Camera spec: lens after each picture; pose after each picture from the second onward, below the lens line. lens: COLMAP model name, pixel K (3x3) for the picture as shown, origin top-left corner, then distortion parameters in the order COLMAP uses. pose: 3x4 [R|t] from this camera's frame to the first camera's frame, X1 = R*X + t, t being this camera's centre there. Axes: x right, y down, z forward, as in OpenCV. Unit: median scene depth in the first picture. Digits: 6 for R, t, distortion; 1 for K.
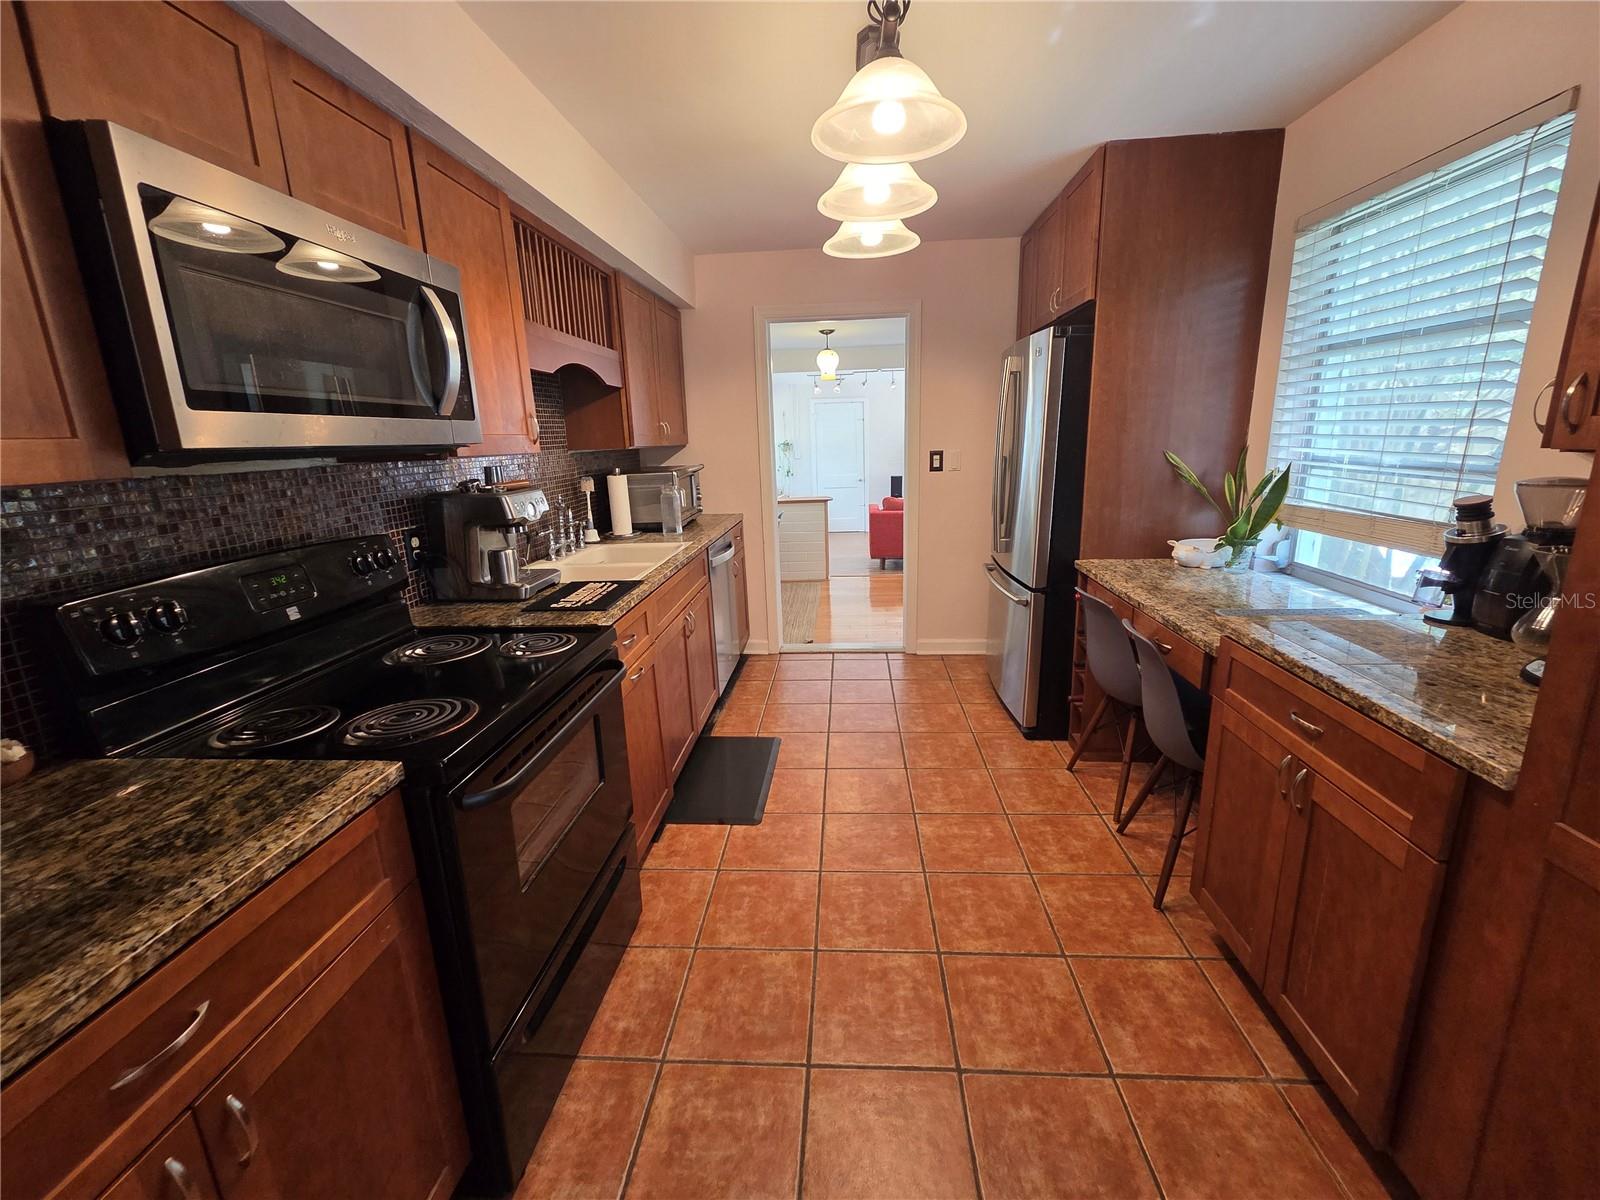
lens RADIAL K [[655.5, 0, 808.1], [0, 655.5, 587.5], [0, 0, 1]] dist [0.003215, -0.000629]
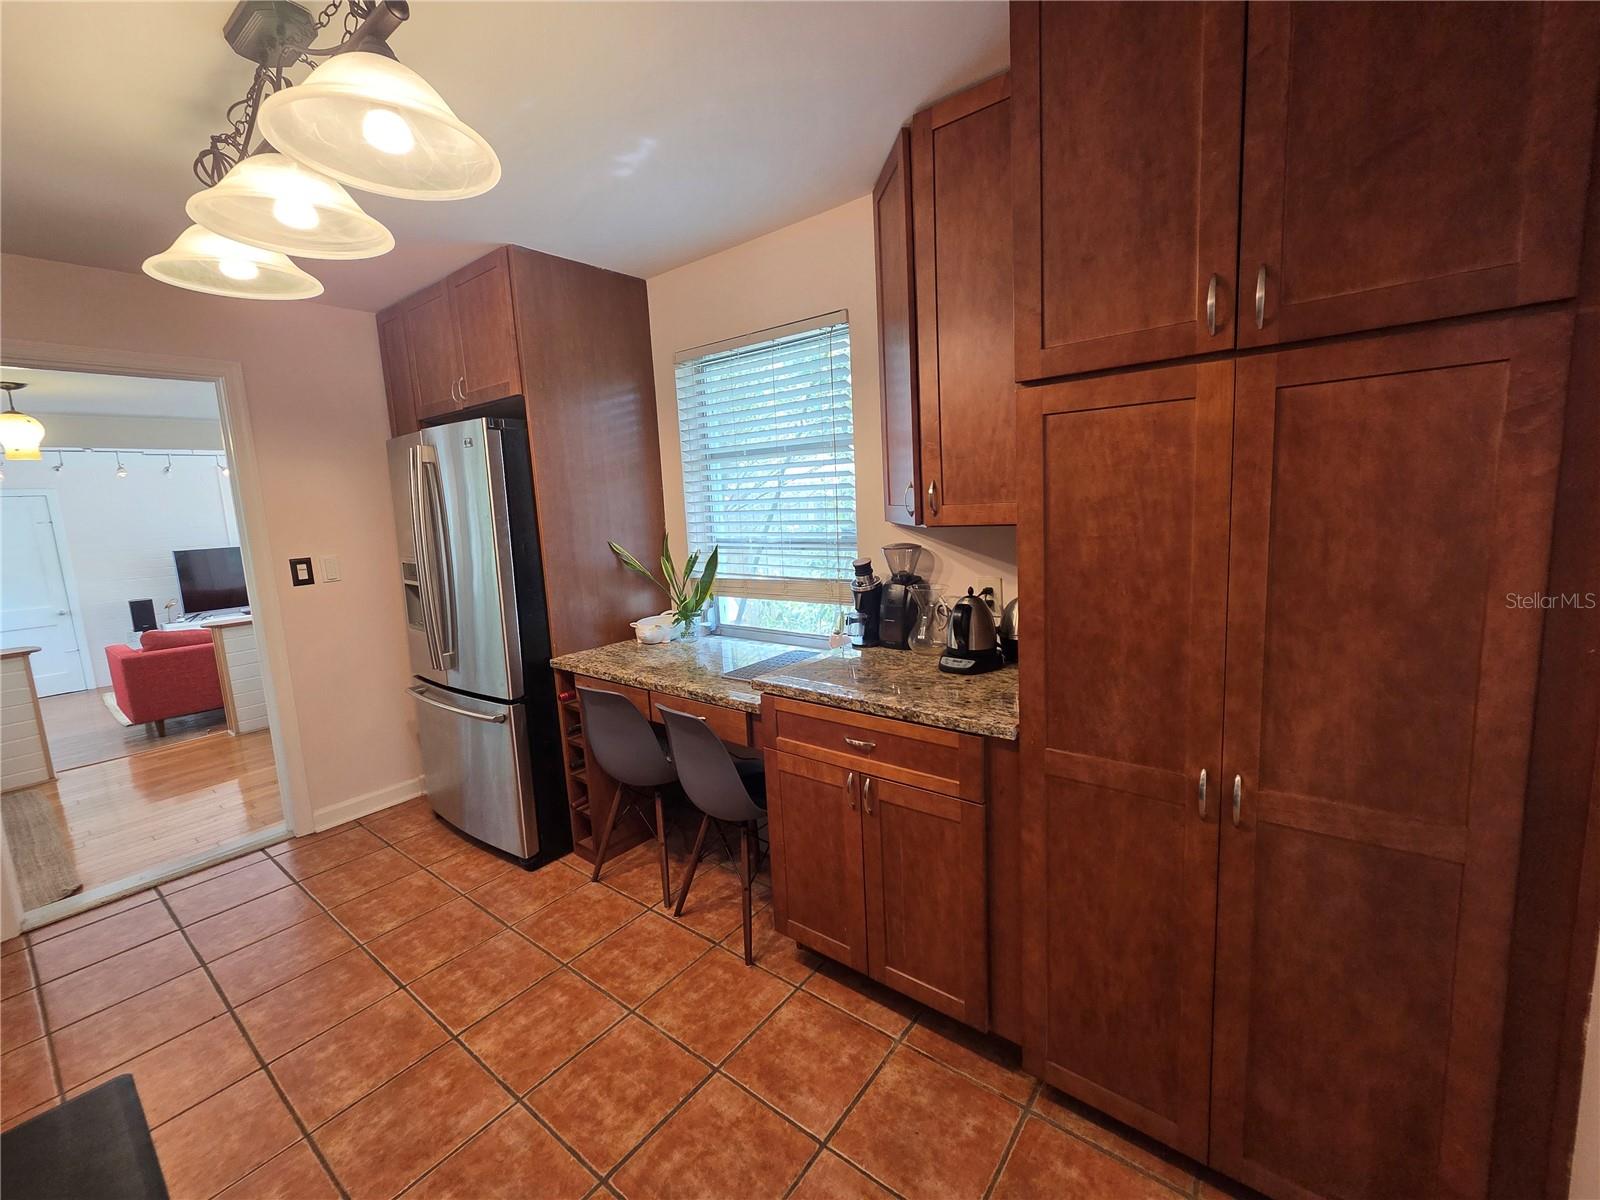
lens RADIAL K [[655.5, 0, 805.5], [0, 655.5, 588.6], [0, 0, 1]] dist [0.003215, -0.000629]
pose [[0.559970, -0.114059, 0.820624, -0.182927], [0.224333, 0.974353, -0.017652, -0.050944], [-0.797564, 0.193978, 0.571195, 0.179772]]
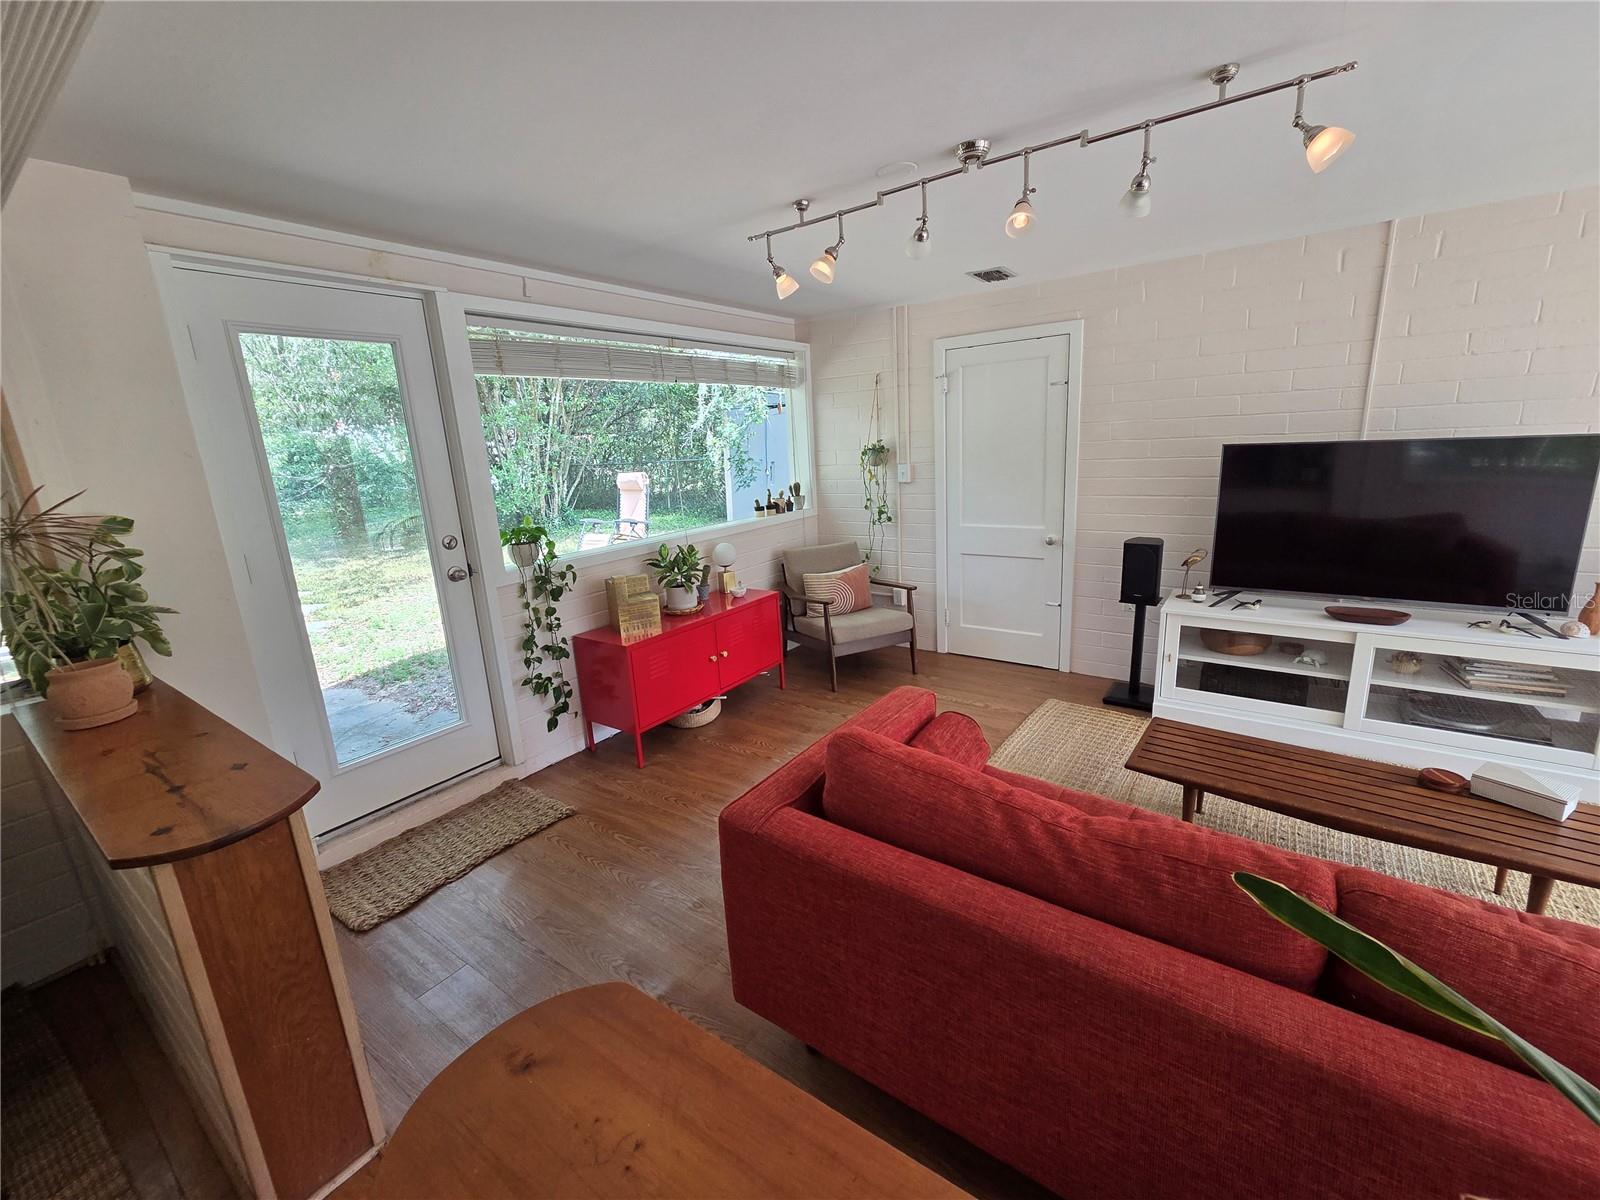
lens RADIAL K [[655.5, 0, 806.4], [0, 655.5, 594.2], [0, 0, 1]] dist [0.003215, -0.000629]
pose [[0.857426, 0.102833, -0.504229, 0.732348], [-0.090589, 0.994691, 0.048815, -0.657534], [0.506572, 0.003823, 0.862189, 2.811047]]
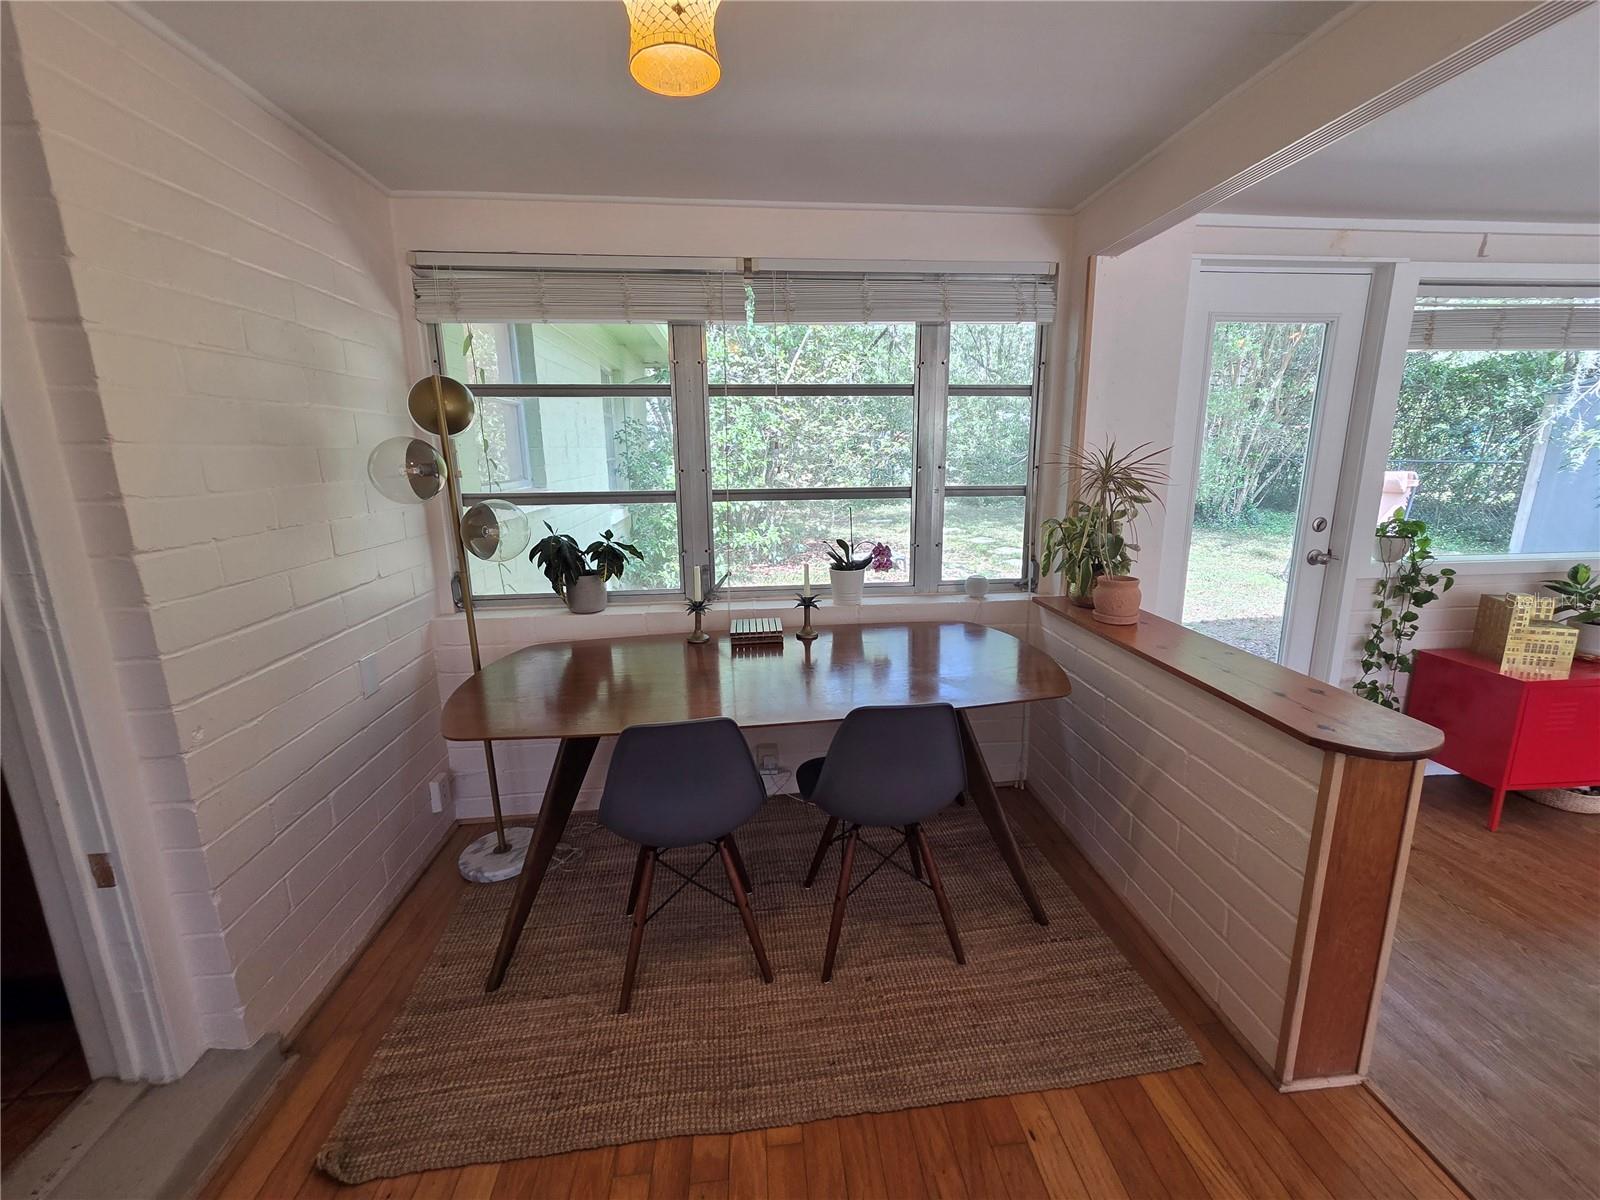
lens RADIAL K [[655.5, 0, 807.5], [0, 655.5, 590.3], [0, 0, 1]] dist [0.003215, -0.000629]
pose [[0.169894, 0.235683, -0.956864, 0.540430], [-0.223573, 0.954880, 0.195499, -0.537761], [0.959766, 0.180715, 0.214920, 2.370285]]
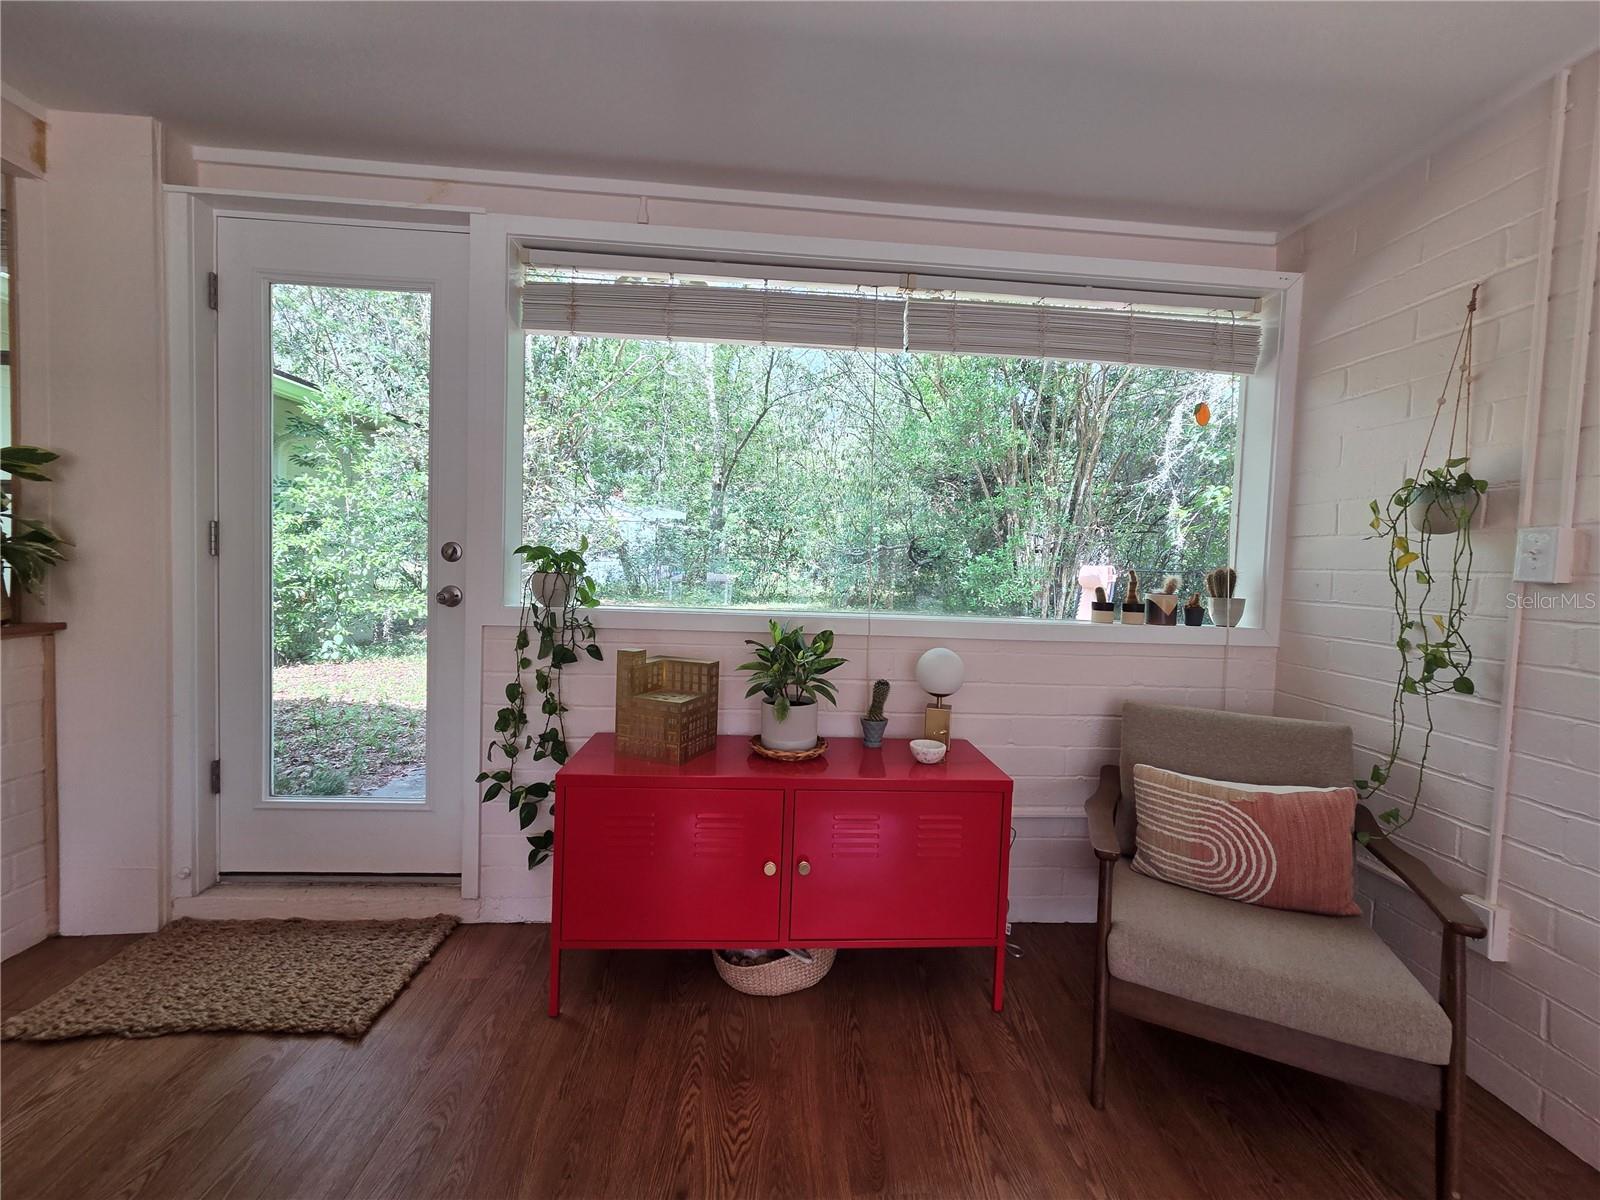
lens RADIAL K [[655.5, 0, 813.9], [0, 655.5, 589.6], [0, 0, 1]] dist [0.003215, -0.000629]
pose [[0.139610, 0.077276, -0.987187, 0.476798], [-0.267305, 0.962879, 0.037570, -0.755838], [0.953445, 0.258635, 0.155084, 3.934018]]
